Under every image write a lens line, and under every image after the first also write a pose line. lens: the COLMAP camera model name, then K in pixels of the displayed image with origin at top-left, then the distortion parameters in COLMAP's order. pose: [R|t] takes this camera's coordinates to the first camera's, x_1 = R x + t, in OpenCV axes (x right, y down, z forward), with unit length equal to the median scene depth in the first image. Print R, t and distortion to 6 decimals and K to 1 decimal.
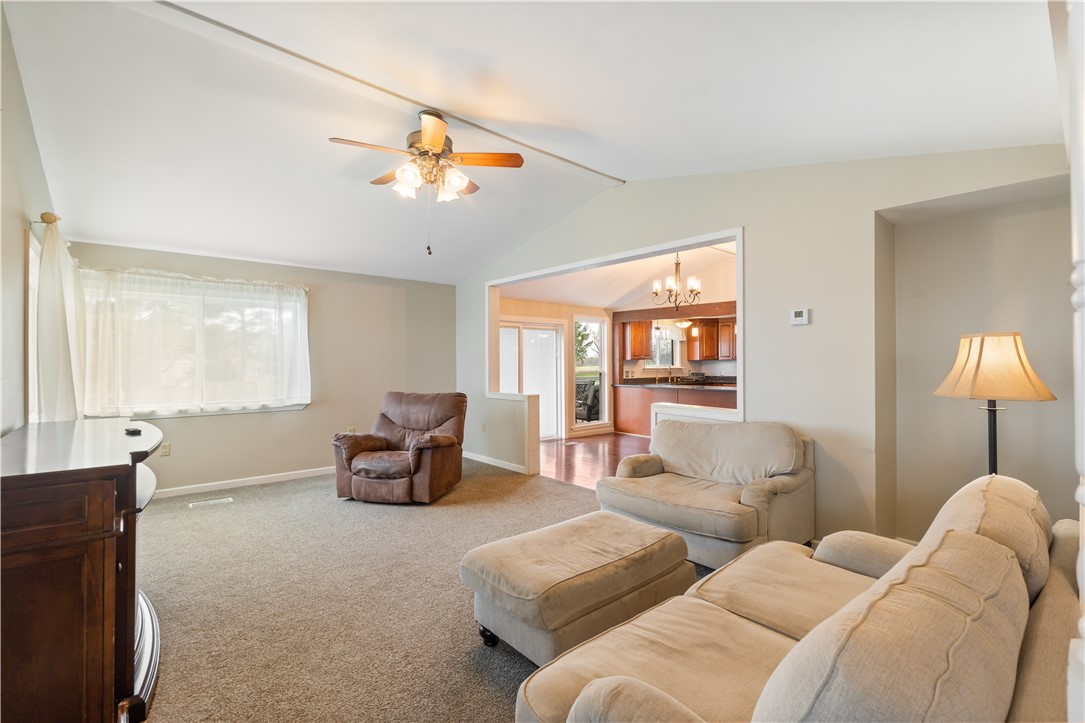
lens RADIAL K [[480.7, 0, 542.5], [0, 480.7, 361.5], [0, 0, 1]] dist [-0.004397, -0.000193]
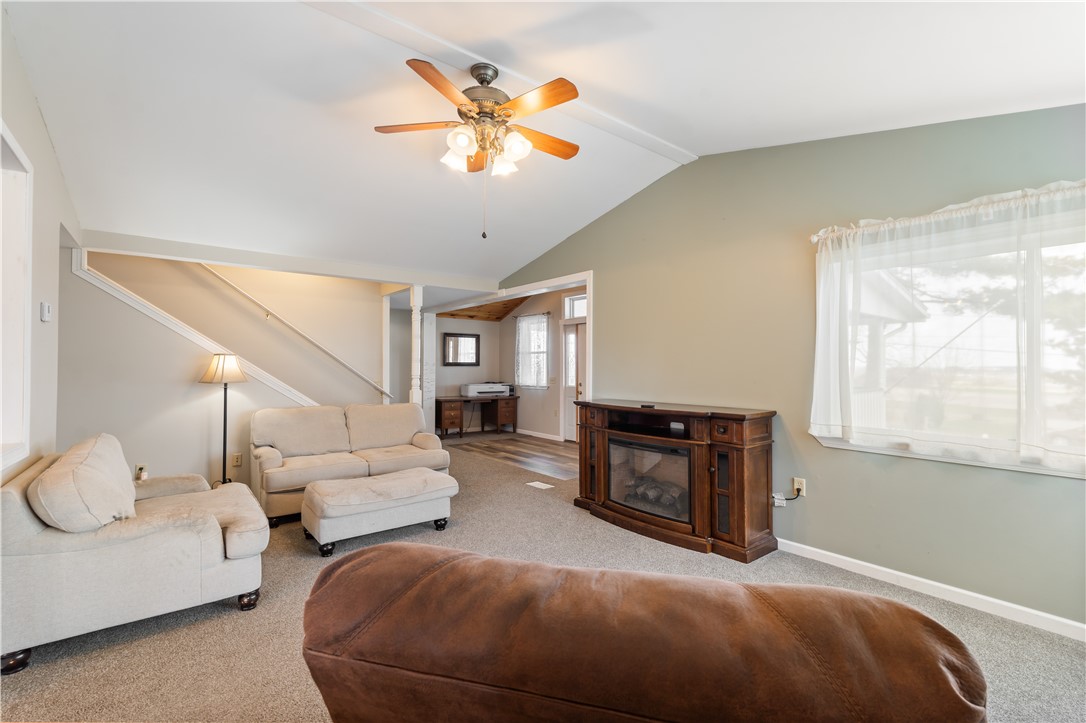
lens RADIAL K [[481.1, 0, 543.0], [0, 481.1, 361.5], [0, 0, 1]] dist [-0.004397, -0.000193]
pose [[-0.999357, -0.001910, 0.035796, -0.303601], [-0.002423, 0.999895, -0.014313, 0.004424], [-0.035765, -0.014390, -0.999257, 1.553697]]
